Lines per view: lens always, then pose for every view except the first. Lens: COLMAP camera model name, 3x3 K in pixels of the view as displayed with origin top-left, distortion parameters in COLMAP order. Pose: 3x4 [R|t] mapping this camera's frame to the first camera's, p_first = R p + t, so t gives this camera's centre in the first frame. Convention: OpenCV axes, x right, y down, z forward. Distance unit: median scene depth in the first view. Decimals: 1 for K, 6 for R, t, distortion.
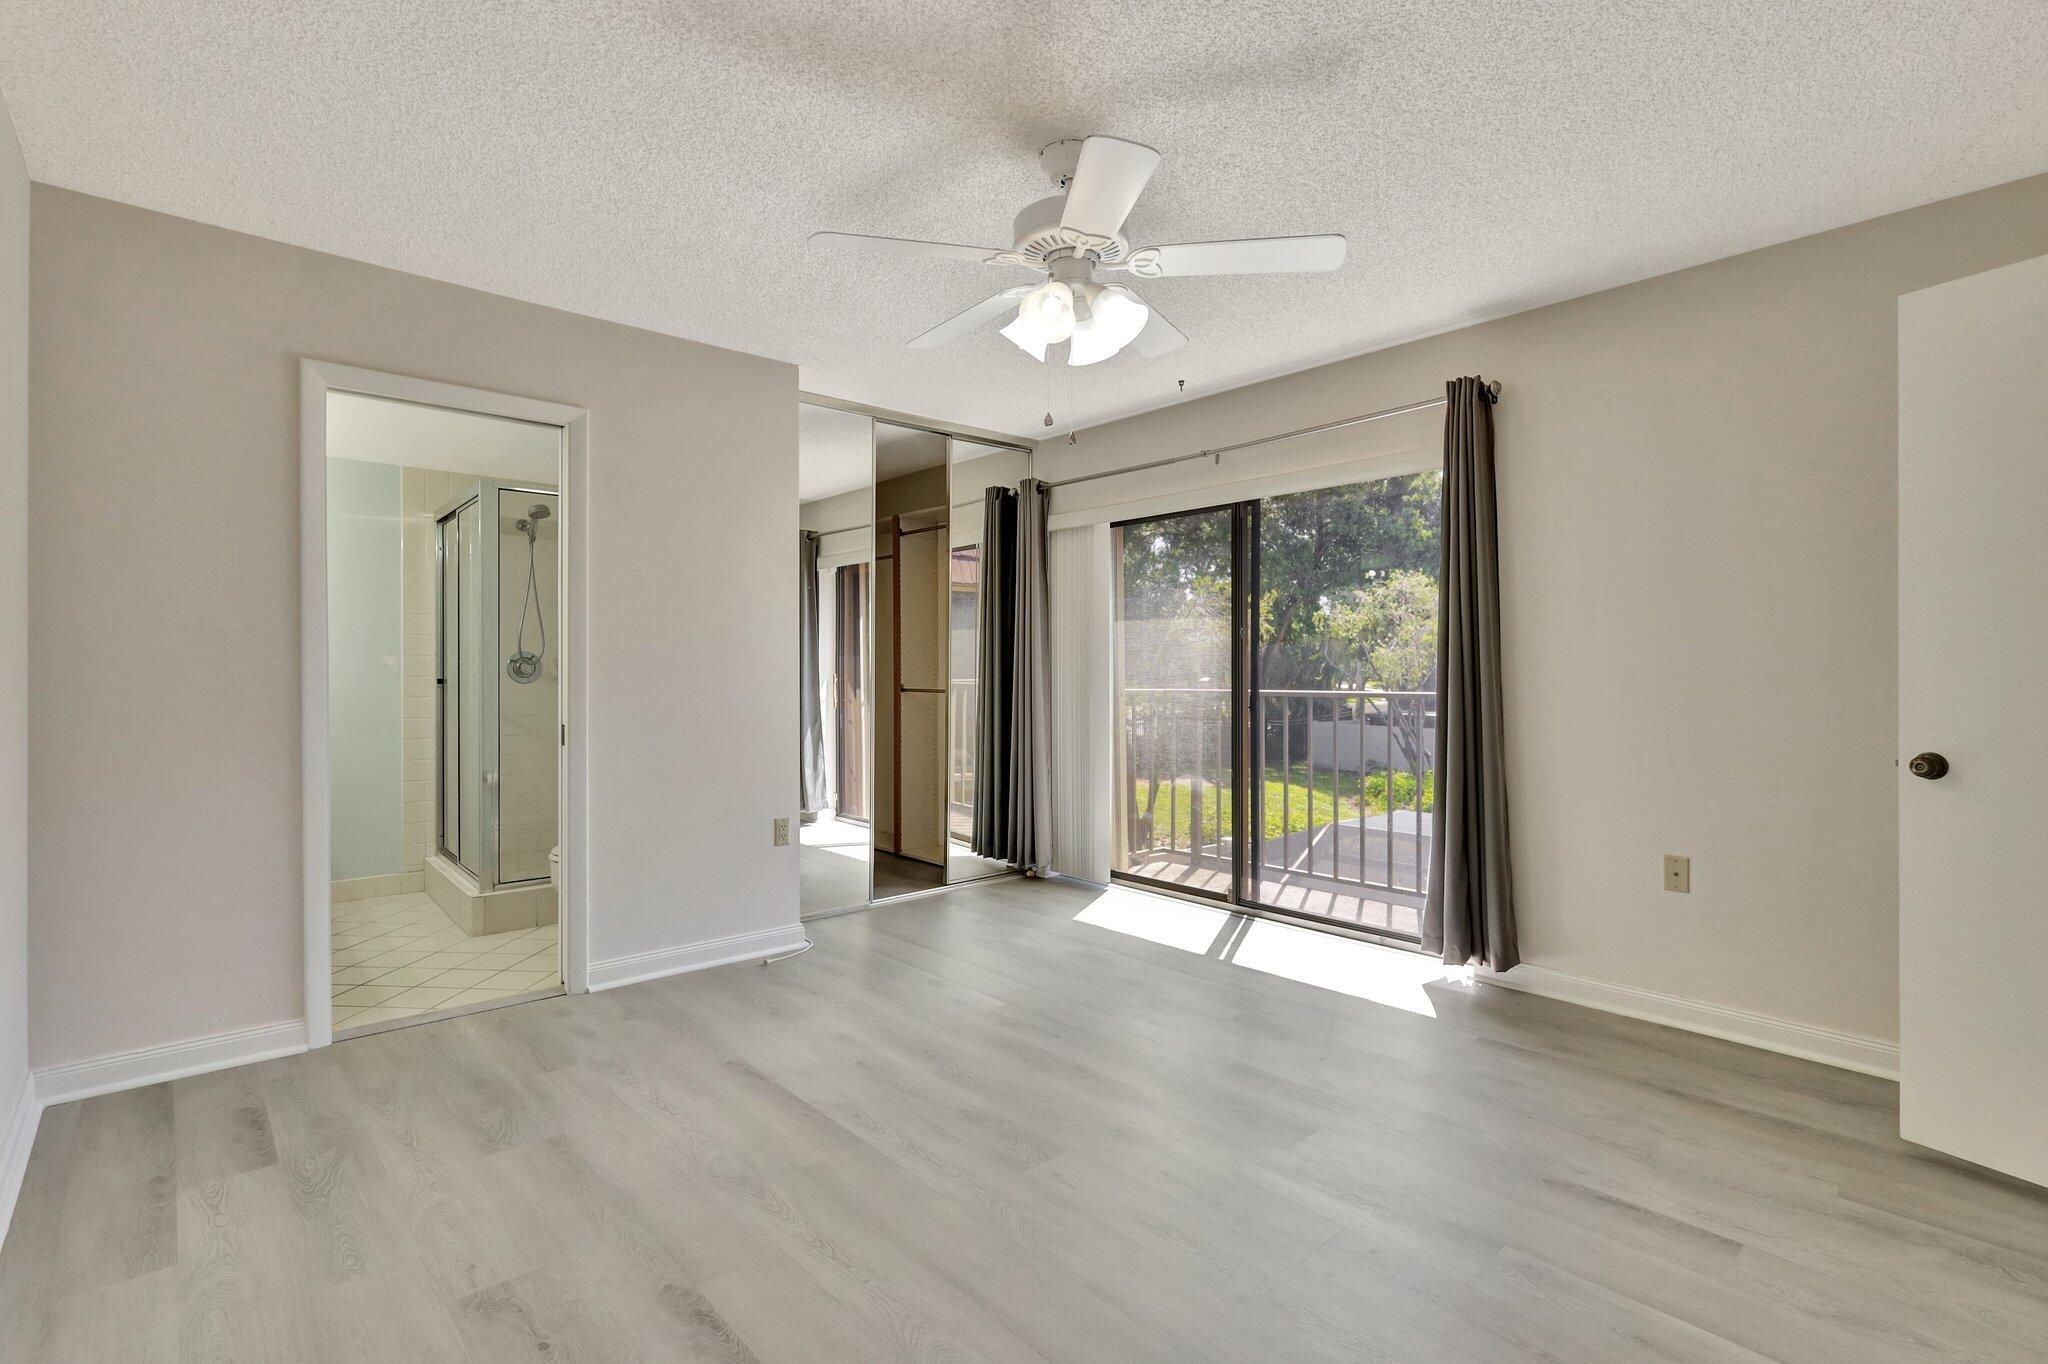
lens RADIAL K [[950.0, 0, 1031.1], [0, 950.0, 679.0], [0, 0, 1]] dist [-0.000148, 0.000169]
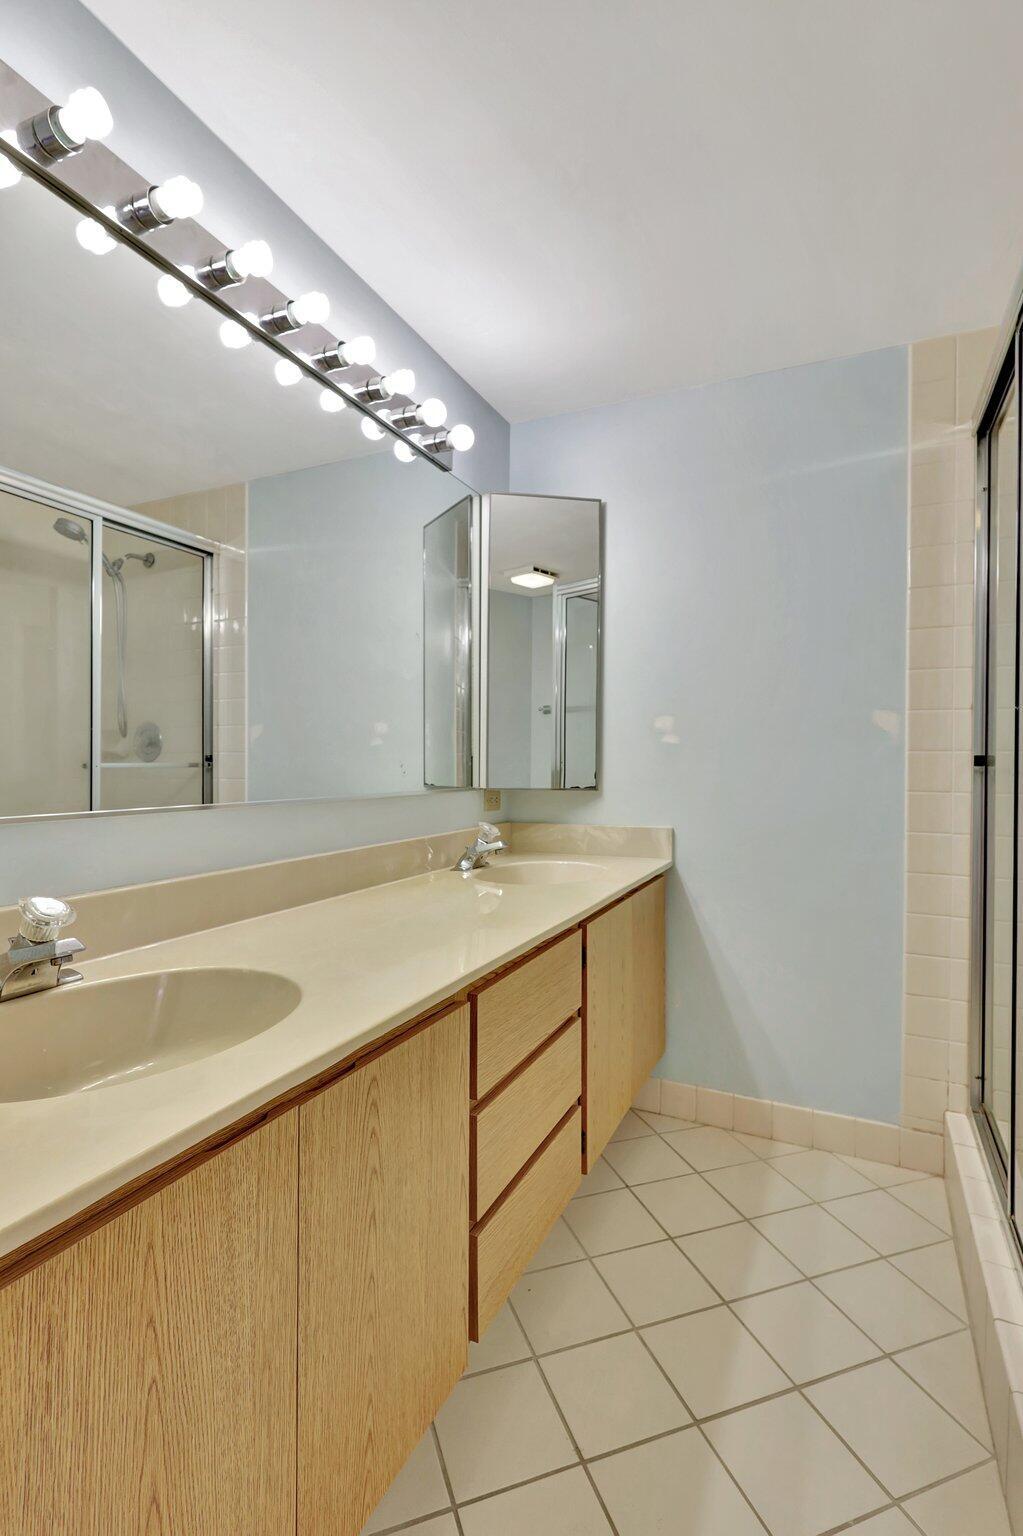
lens RADIAL K [[712.5, 0, 511.5], [0, 712.5, 768.0], [0, 0, 1]] dist [-0.000148, 0.000169]
pose [[0.416930, 0.007826, -0.908905, -0.391793], [-0.006774, 0.999962, 0.005503, 0.006130], [0.908914, 0.003862, 0.416967, 0.631838]]
